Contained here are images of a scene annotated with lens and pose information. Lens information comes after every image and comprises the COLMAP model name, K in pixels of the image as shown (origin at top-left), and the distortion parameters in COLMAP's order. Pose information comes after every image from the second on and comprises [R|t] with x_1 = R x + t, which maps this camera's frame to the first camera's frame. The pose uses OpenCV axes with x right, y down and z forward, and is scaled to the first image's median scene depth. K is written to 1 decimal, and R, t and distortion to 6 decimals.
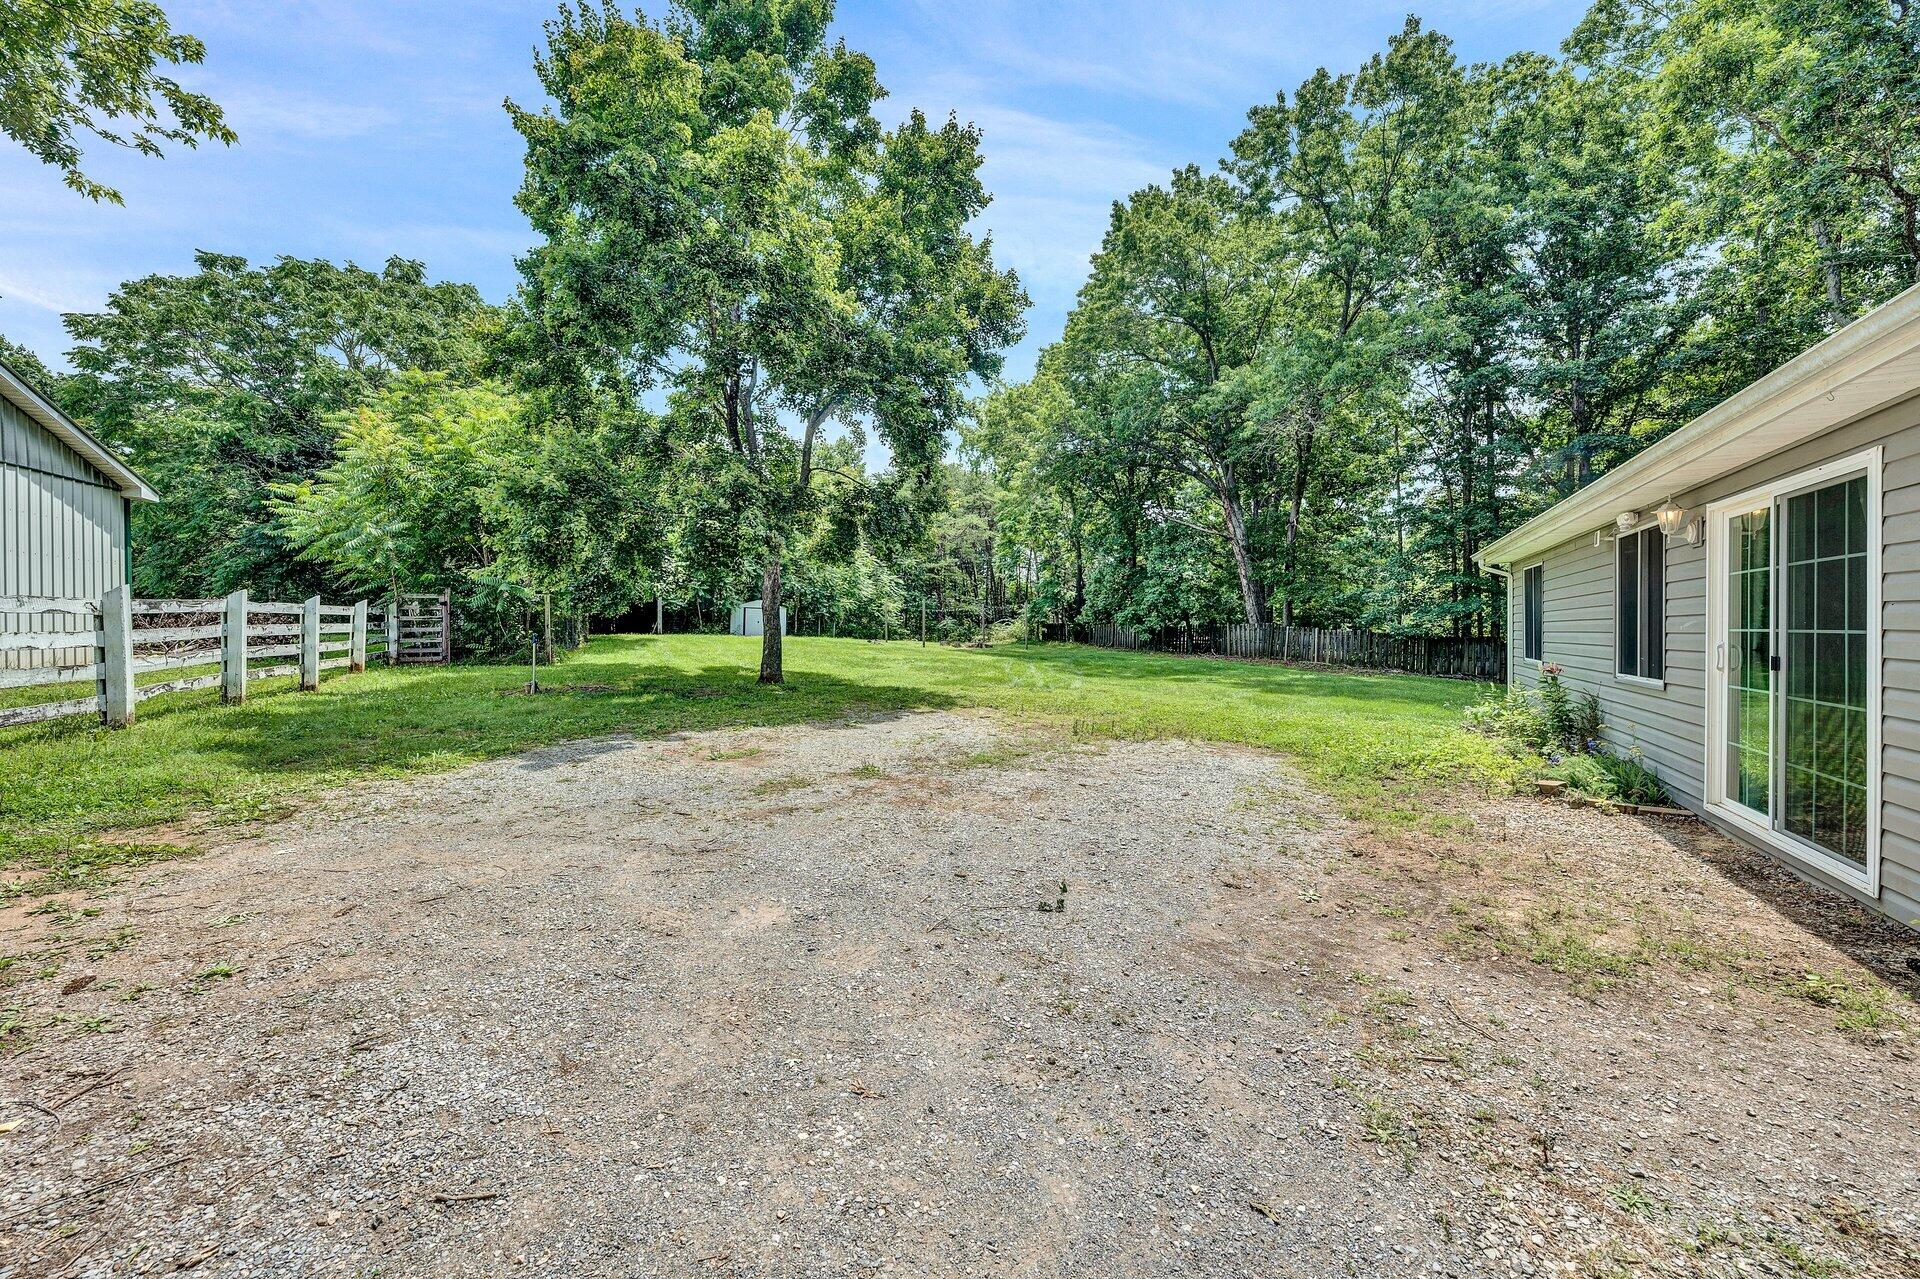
lens RADIAL K [[736.9, 0, 967.0], [0, 736.9, 628.9], [0, 0, 1]] dist [-0.000232, 0.000285]
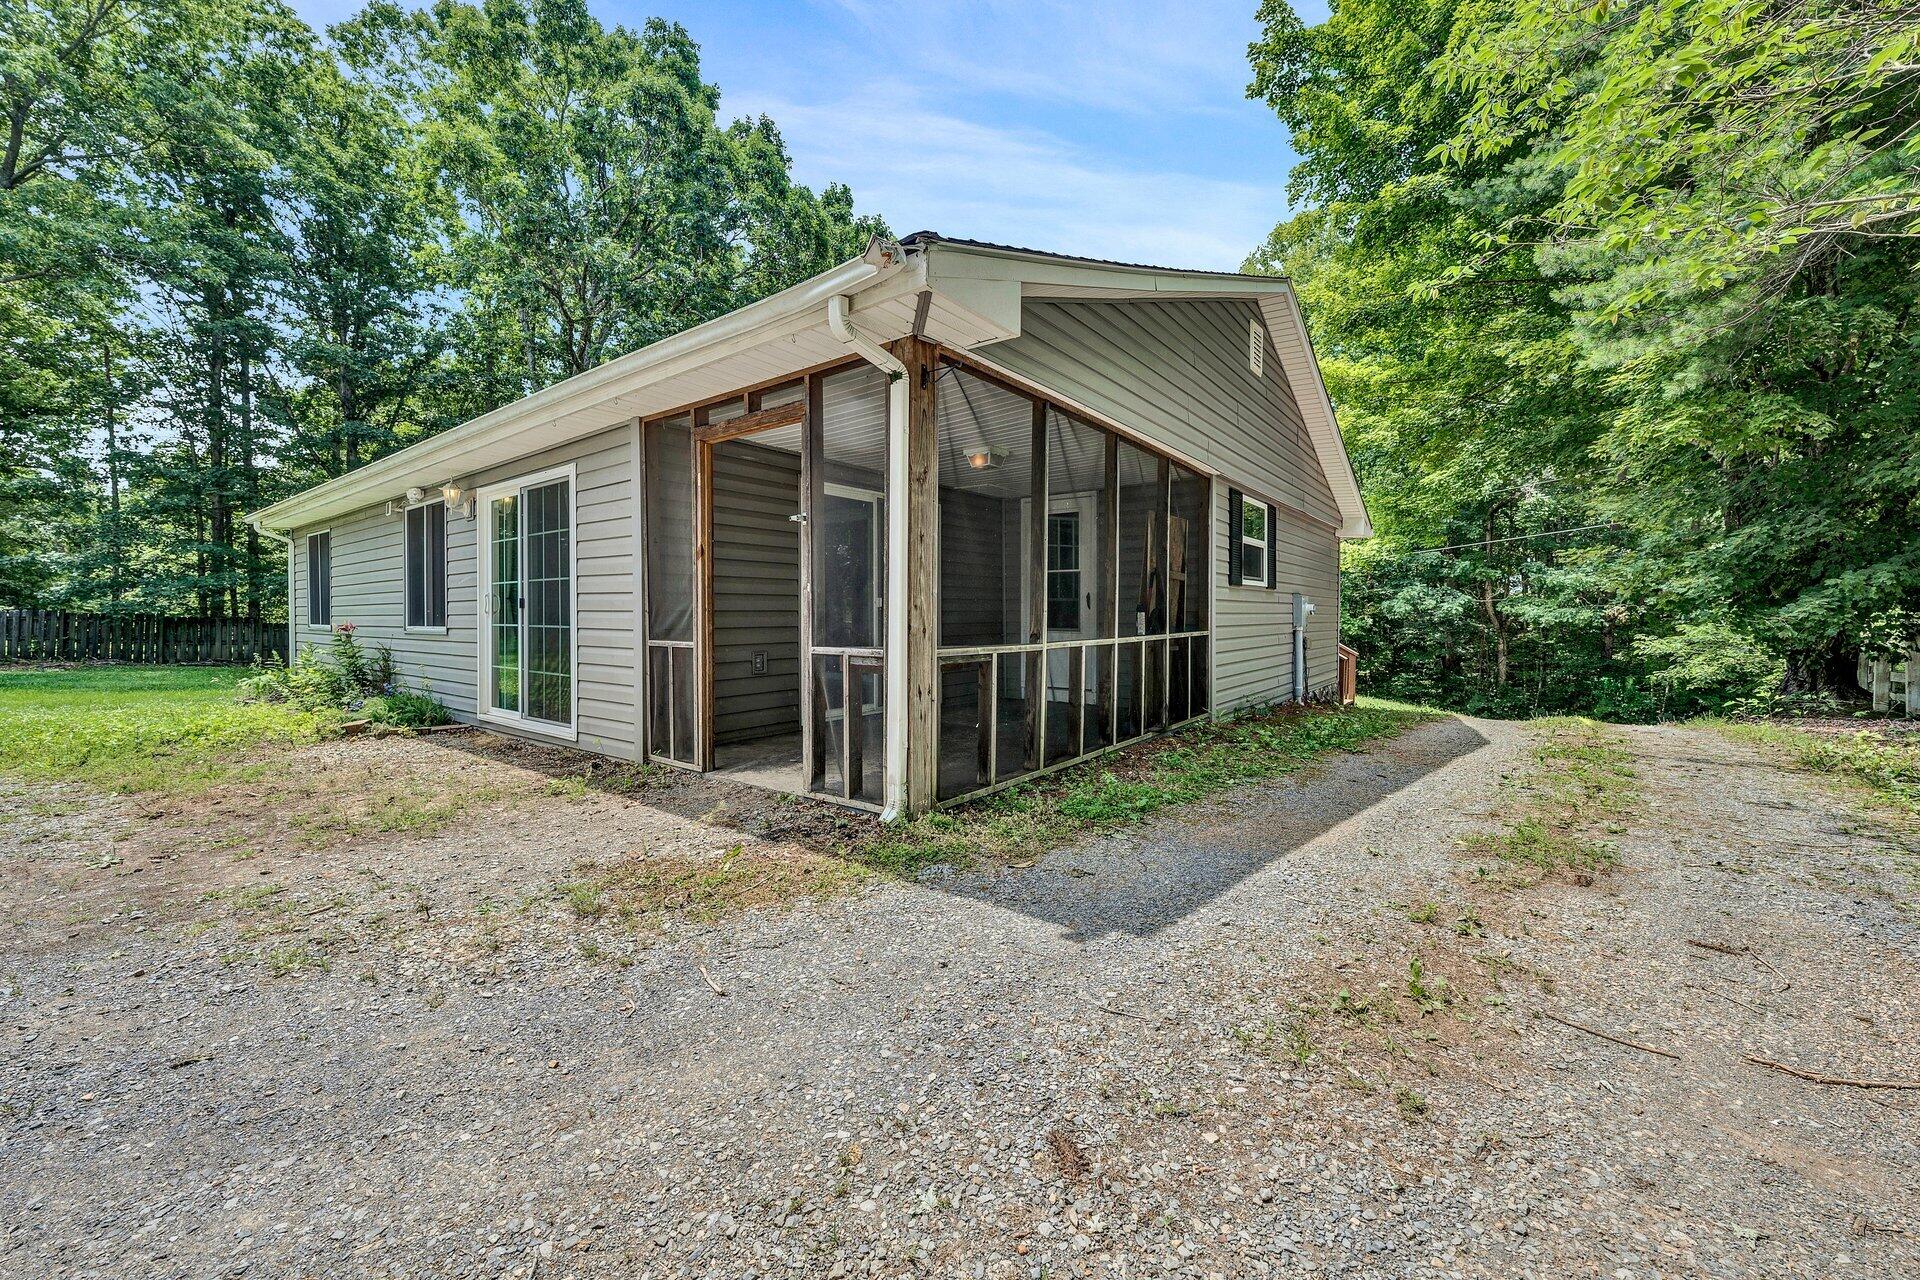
lens RADIAL K [[736.9, 0, 967.0], [0, 736.9, 629.4], [0, 0, 1]] dist [-0.000232, 0.000285]
pose [[0.161992, -0.009155, 0.986750, -0.050823], [0.003303, 0.999956, 0.008736, 0.023569], [-0.986786, 0.001844, 0.162016, -0.026004]]
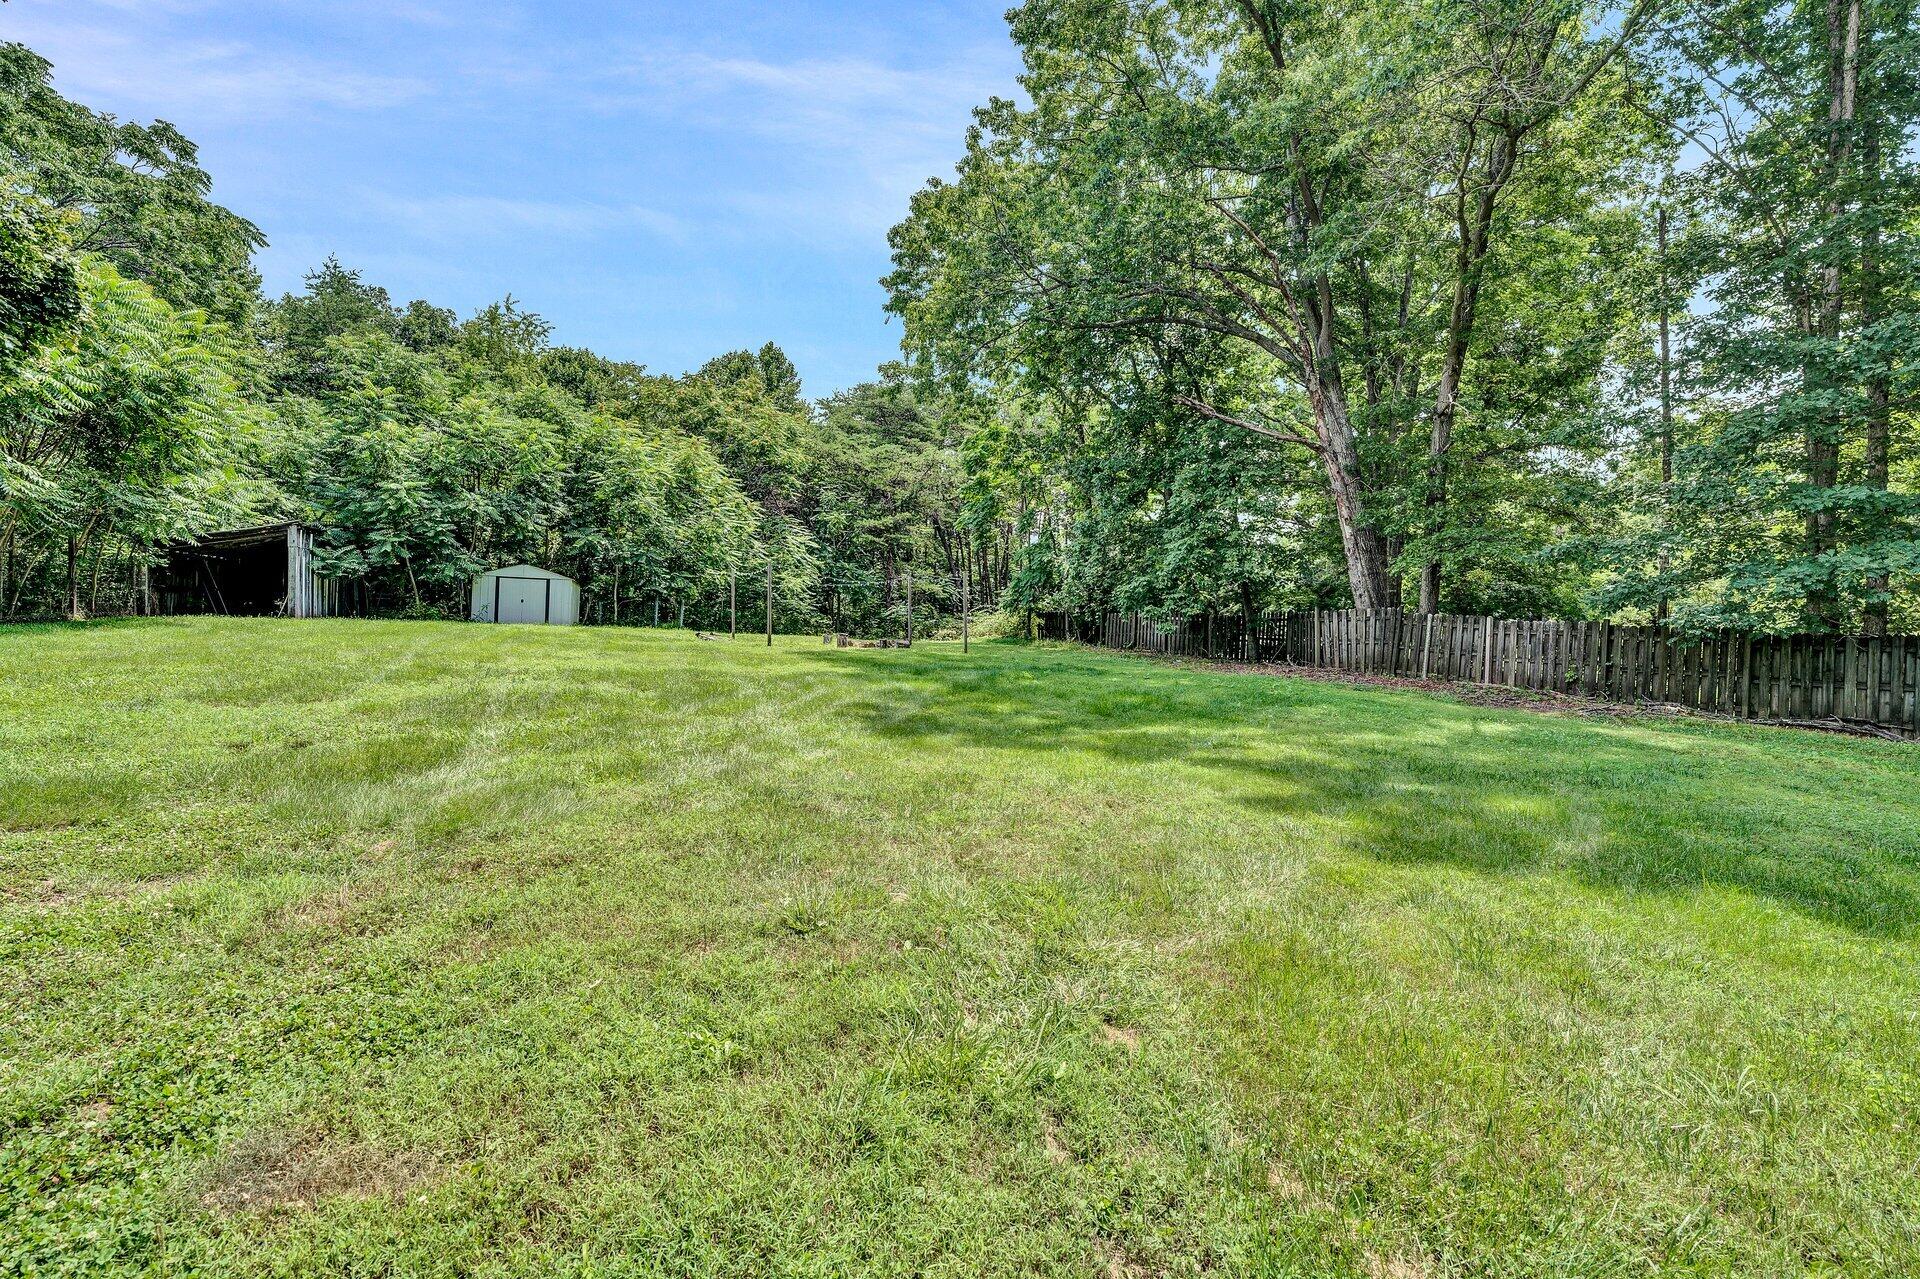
lens RADIAL K [[806.4, 0, 987.5], [0, 806.4, 638.8], [0, 0, 1]] dist [-0.039336, 0.000080]
pose [[0.997761, 0.010240, -0.066092, 0.228837], [-0.009197, 0.999829, 0.016055, 0.012449], [0.066245, -0.015411, 0.997684, 0.596191]]
